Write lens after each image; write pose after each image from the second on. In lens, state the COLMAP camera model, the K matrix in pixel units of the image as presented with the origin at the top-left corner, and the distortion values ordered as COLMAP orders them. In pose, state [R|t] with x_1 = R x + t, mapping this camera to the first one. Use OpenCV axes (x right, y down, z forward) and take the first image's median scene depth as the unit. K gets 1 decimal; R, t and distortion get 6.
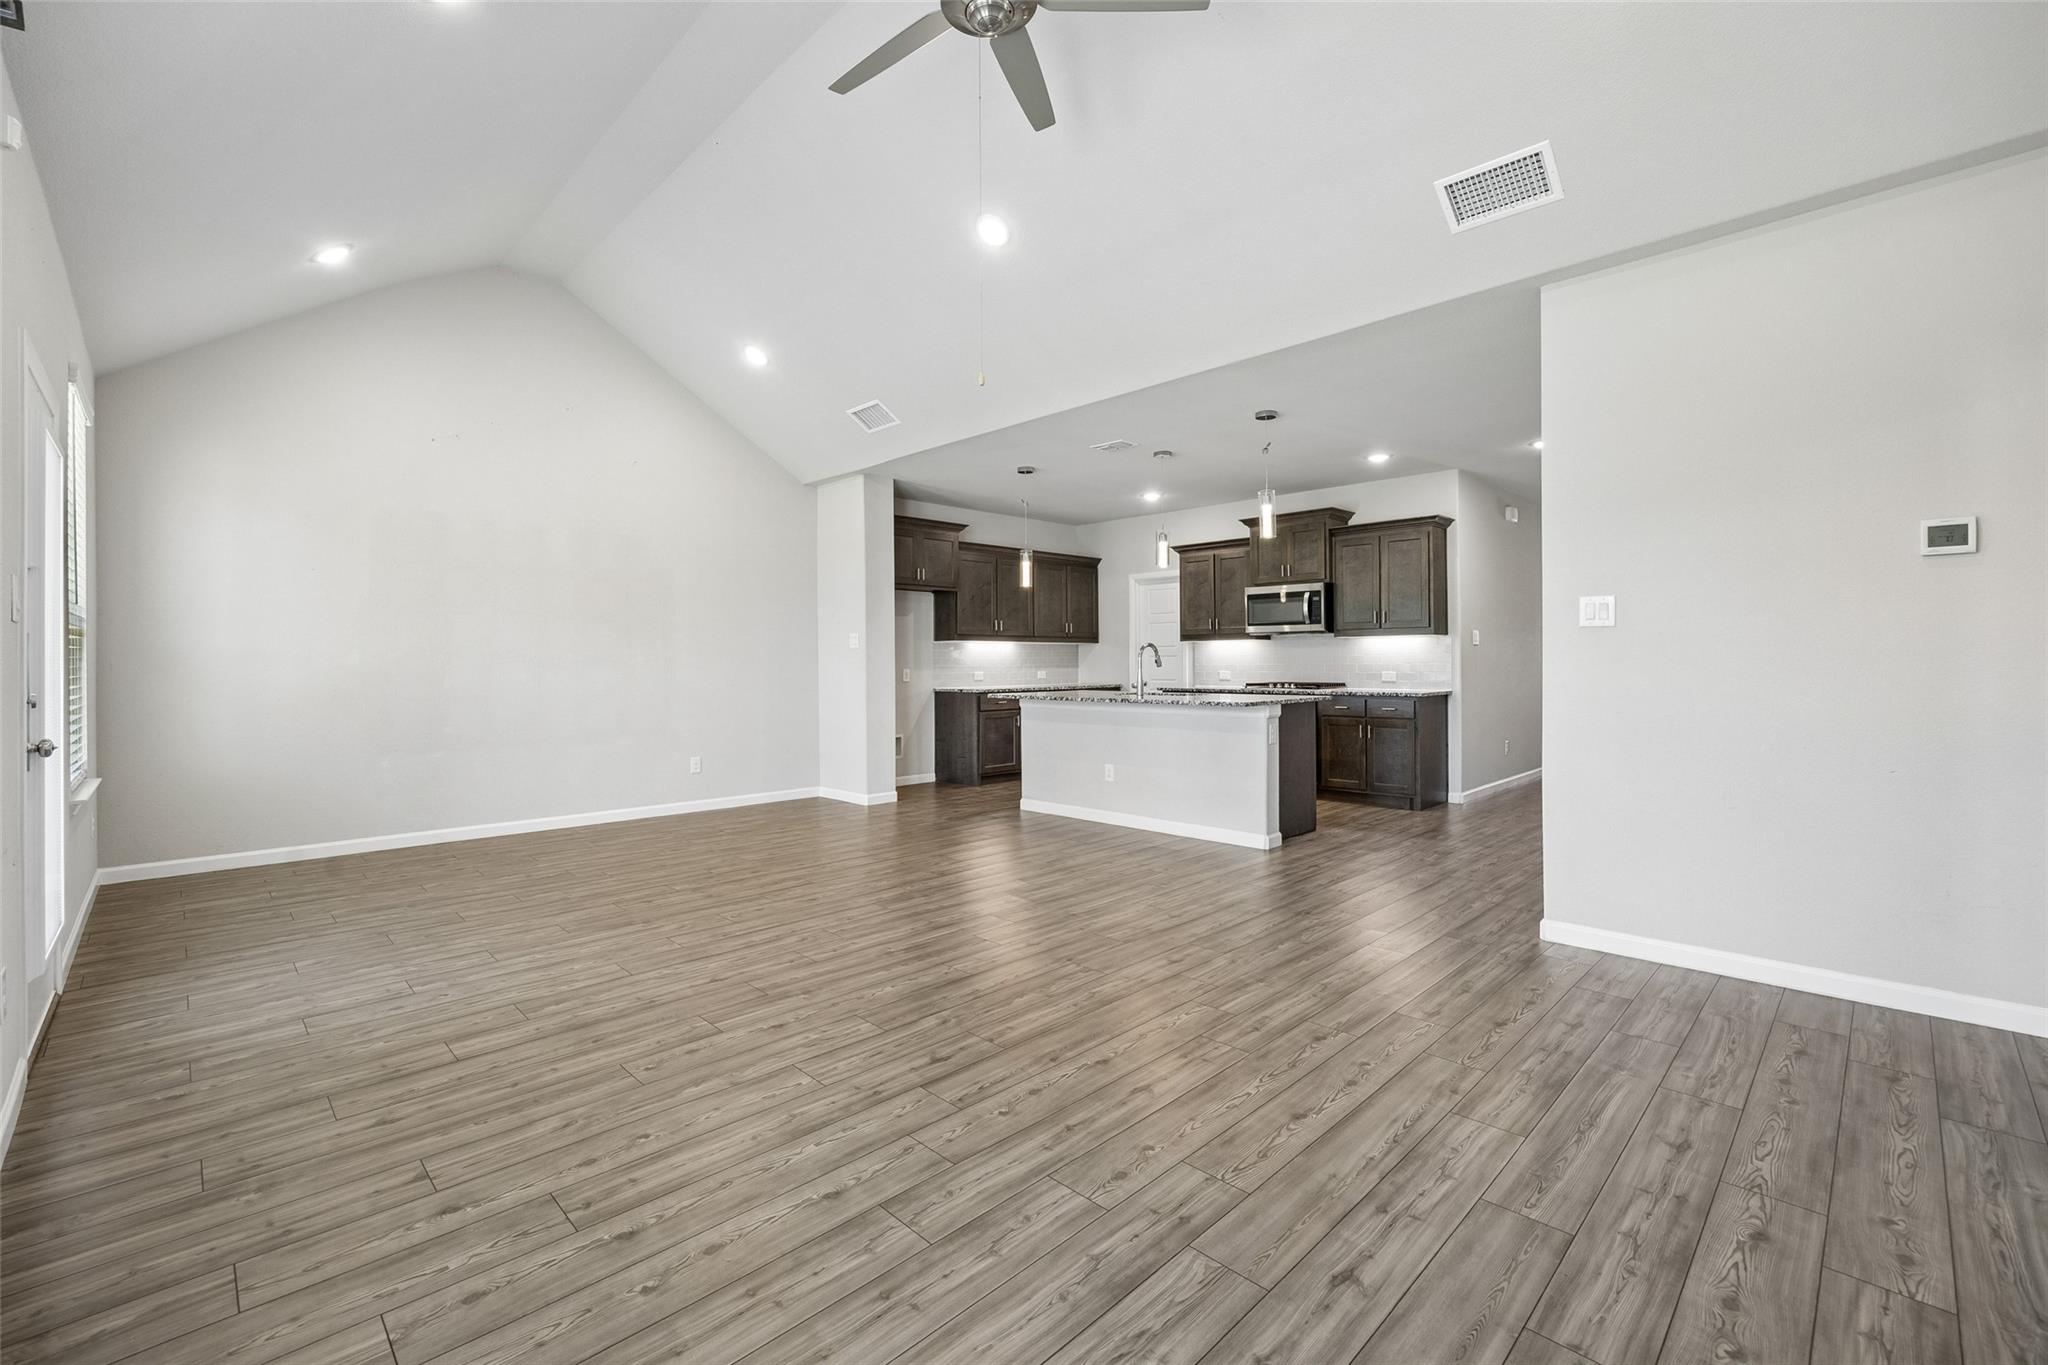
lens RADIAL K [[867.1, 0, 1021.3], [0, 867.1, 680.3], [0, 0, 1]] dist [-0.020718, 0.000169]
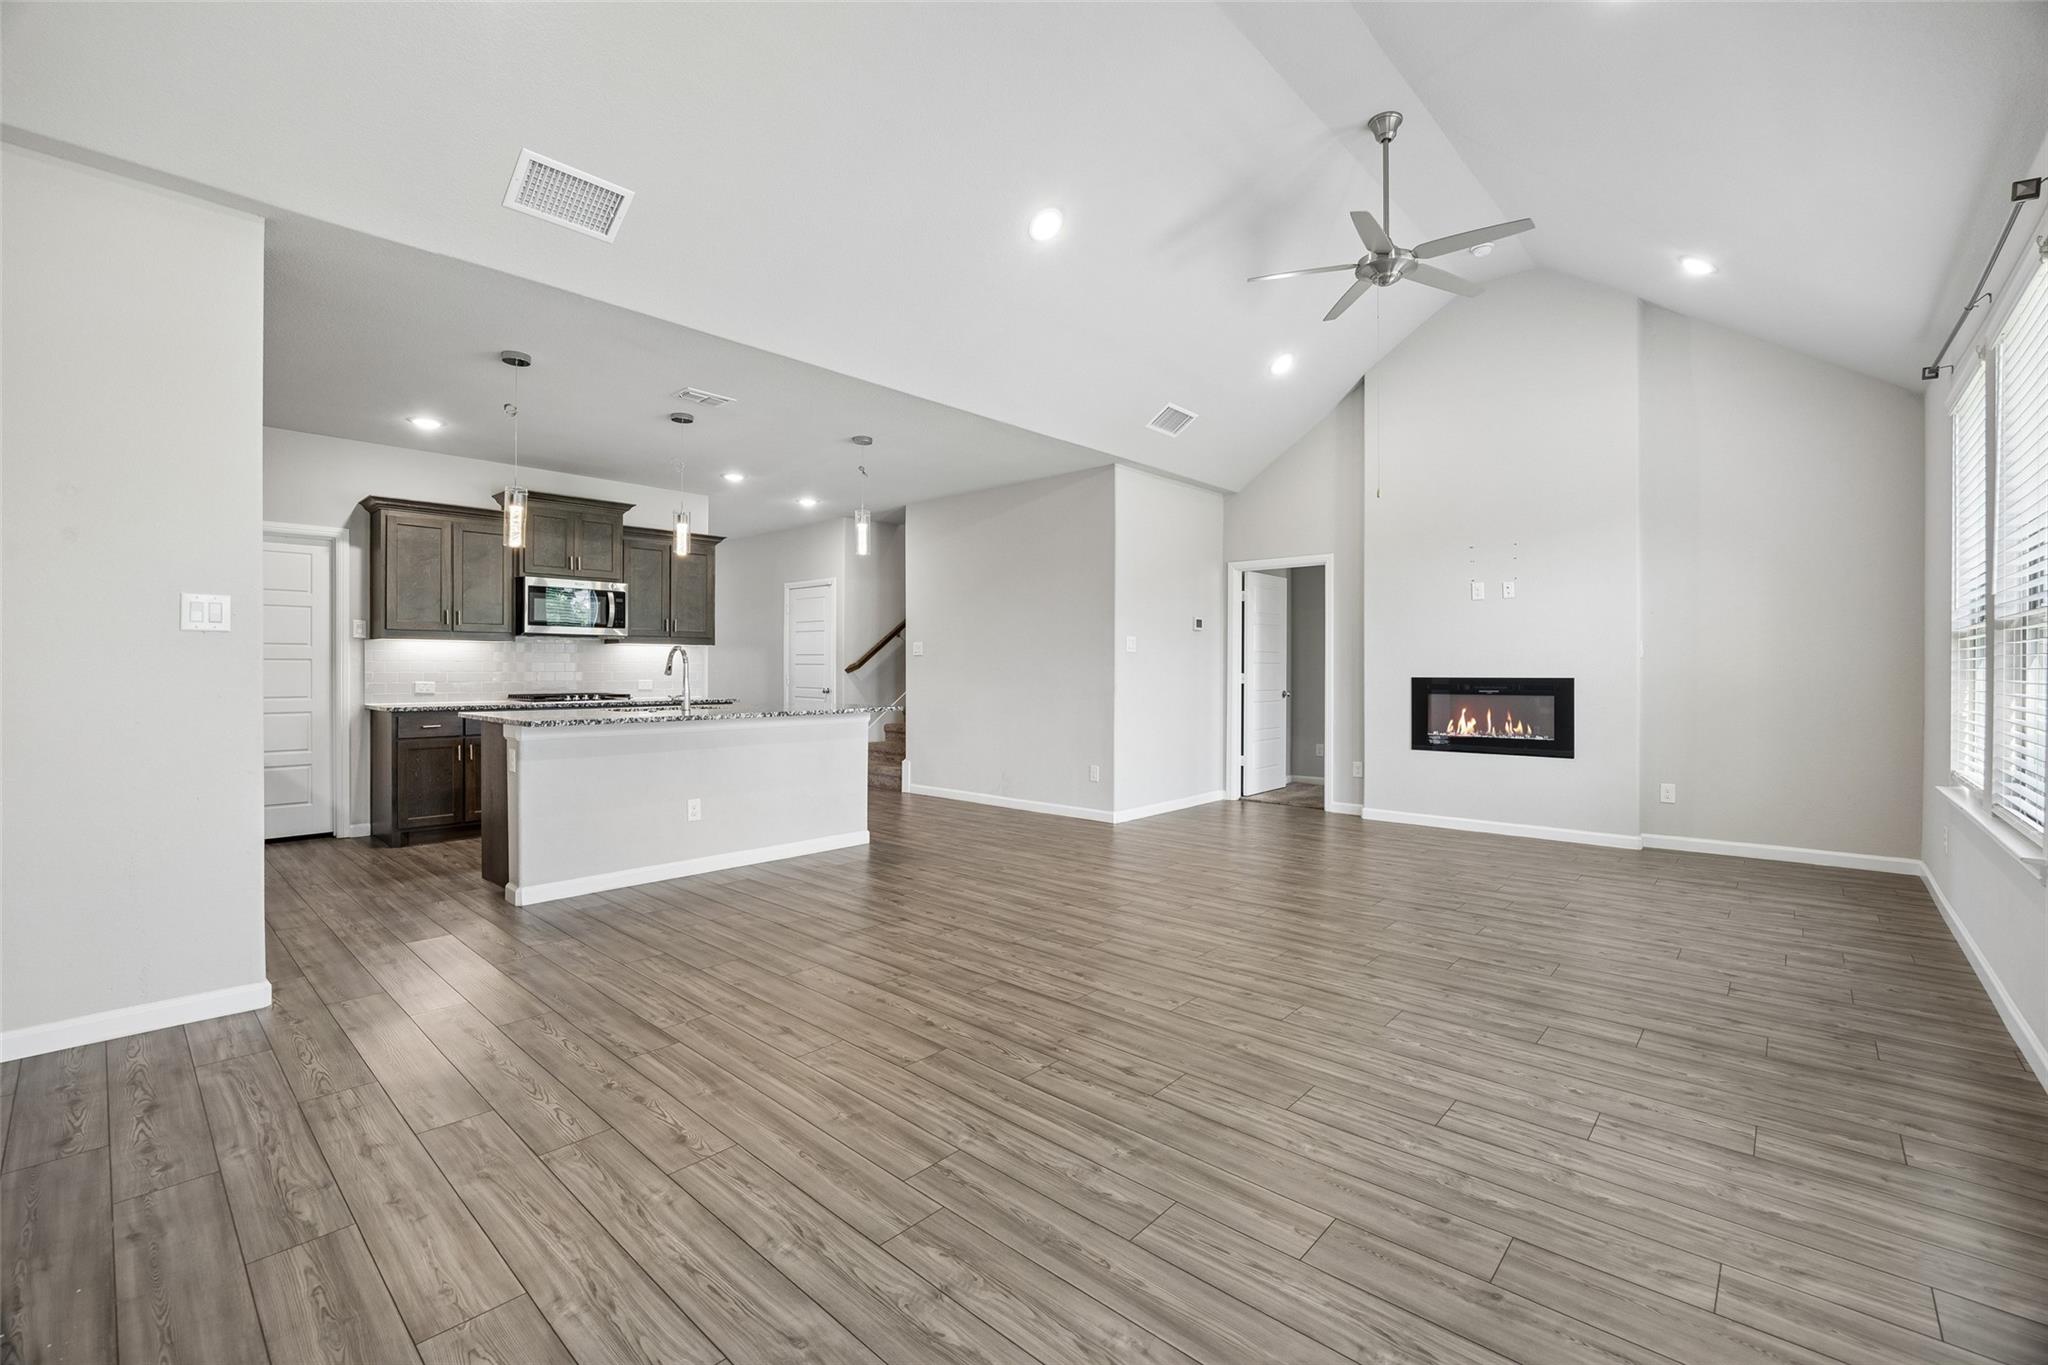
lens RADIAL K [[867.1, 0, 1019.9], [0, 867.1, 671.0], [0, 0, 1]] dist [-0.020718, 0.000169]
pose [[-0.050261, 0.002992, 0.998732, -1.384792], [0.020191, 0.999794, -0.001979, -0.022777], [-0.998532, 0.020066, -0.050311, 1.490784]]
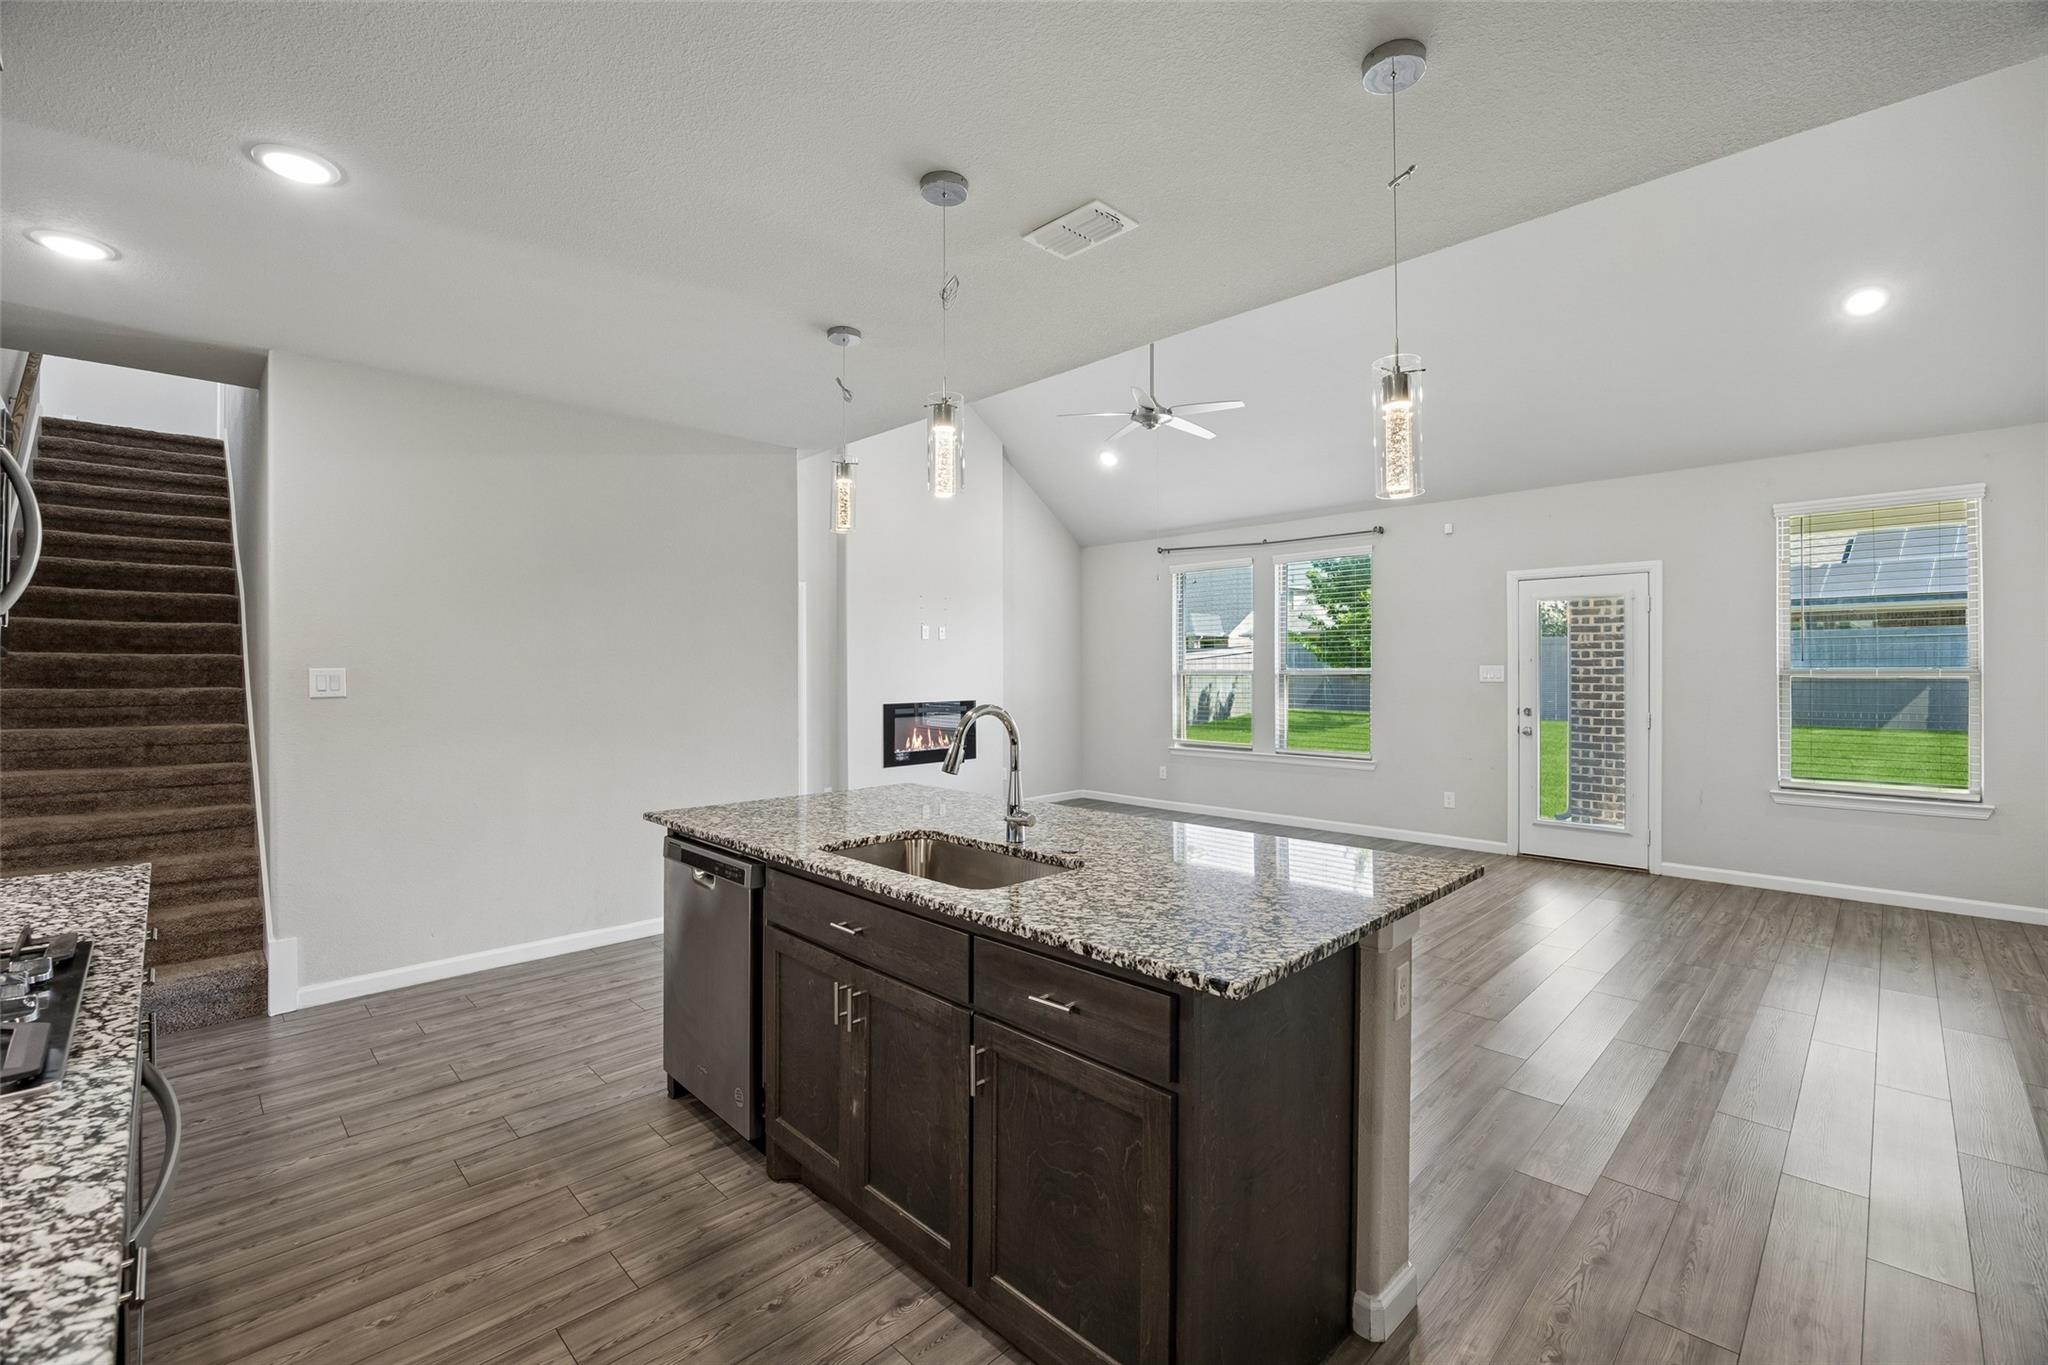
lens RADIAL K [[867.1, 0, 1015.8], [0, 867.1, 674.9], [0, 0, 1]] dist [-0.020718, 0.000169]
pose [[-0.999800, 0.007966, 0.018353, 0.237042], [0.008404, 0.999678, 0.023930, -0.125013], [-0.018157, 0.024080, -0.999545, 2.798127]]
